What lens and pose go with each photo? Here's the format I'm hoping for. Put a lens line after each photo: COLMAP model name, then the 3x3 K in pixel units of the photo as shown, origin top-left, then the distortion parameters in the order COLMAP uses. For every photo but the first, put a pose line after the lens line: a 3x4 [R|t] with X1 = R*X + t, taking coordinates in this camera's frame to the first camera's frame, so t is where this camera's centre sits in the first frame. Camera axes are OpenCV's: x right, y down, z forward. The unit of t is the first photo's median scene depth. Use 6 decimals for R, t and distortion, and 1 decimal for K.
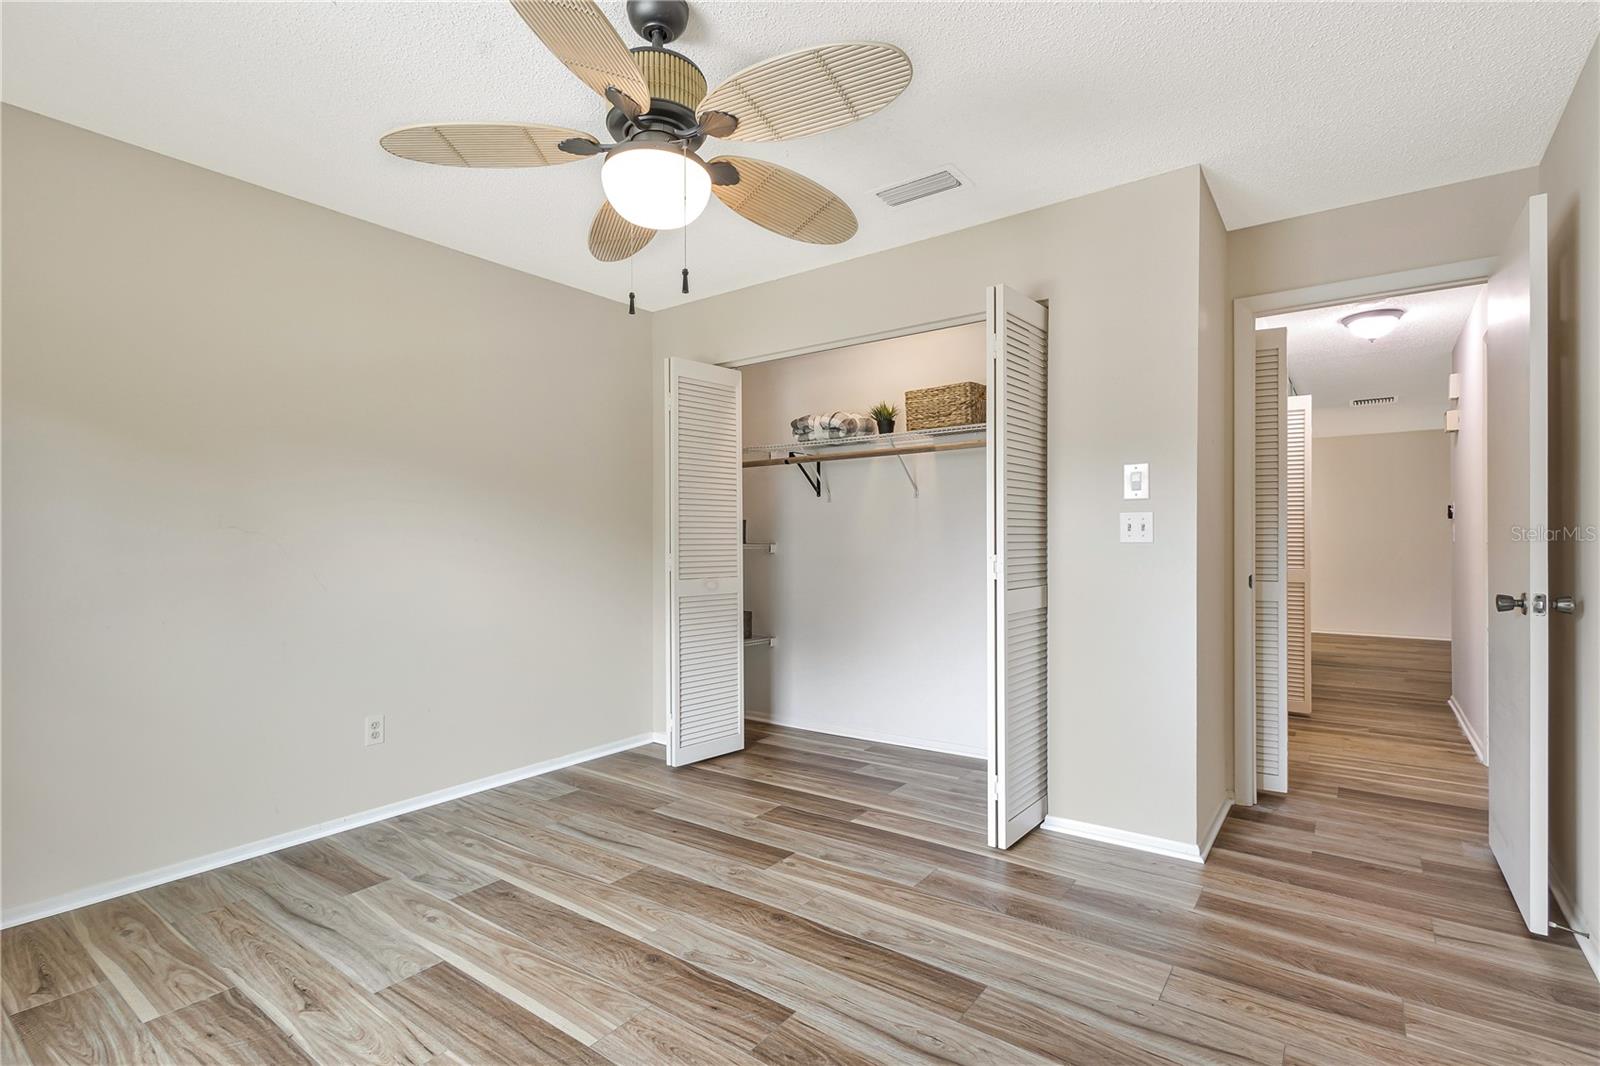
lens RADIAL K [[748.7, 0, 800.0], [0, 748.7, 533.0], [0, 0, 1]] dist [0.000174, 0.000061]
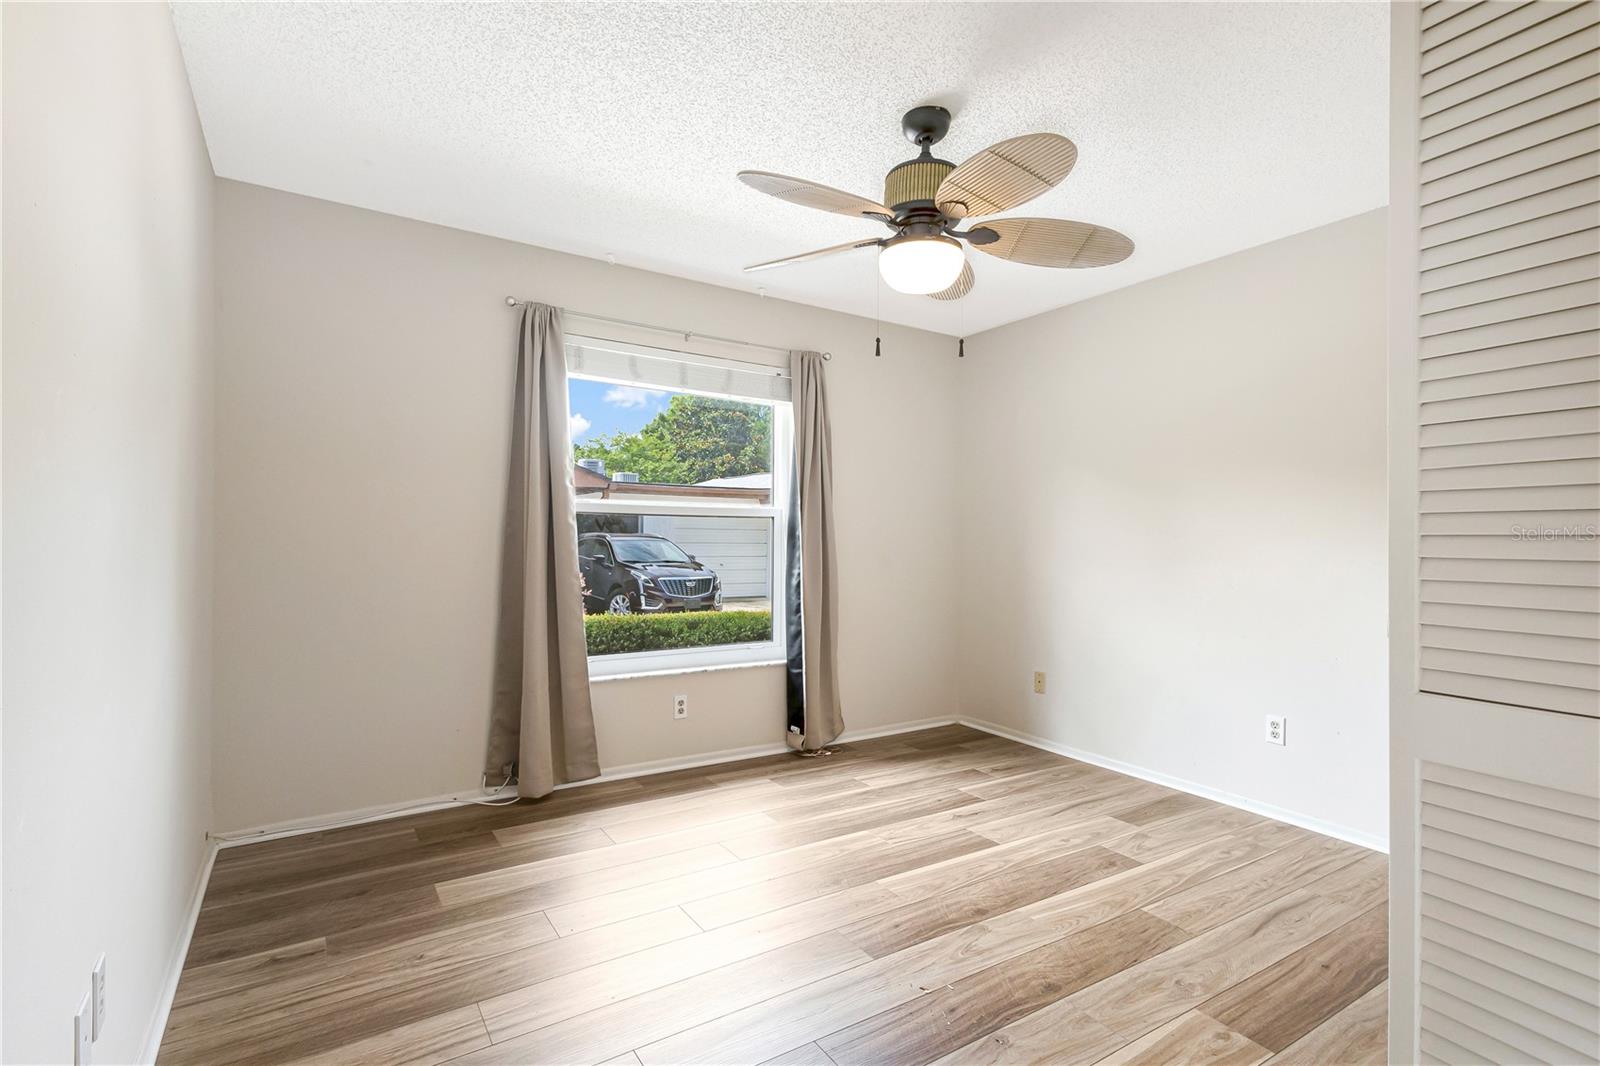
lens RADIAL K [[763.0, 0, 795.0], [0, 763.0, 545.6], [0, 0, 1]] dist [0.001363, 0.000011]
pose [[-0.386076, 0.003138, -0.922462, 0.965632], [0.003012, 0.999993, 0.002142, 0.004001], [0.922462, -0.001952, -0.386083, 1.158710]]
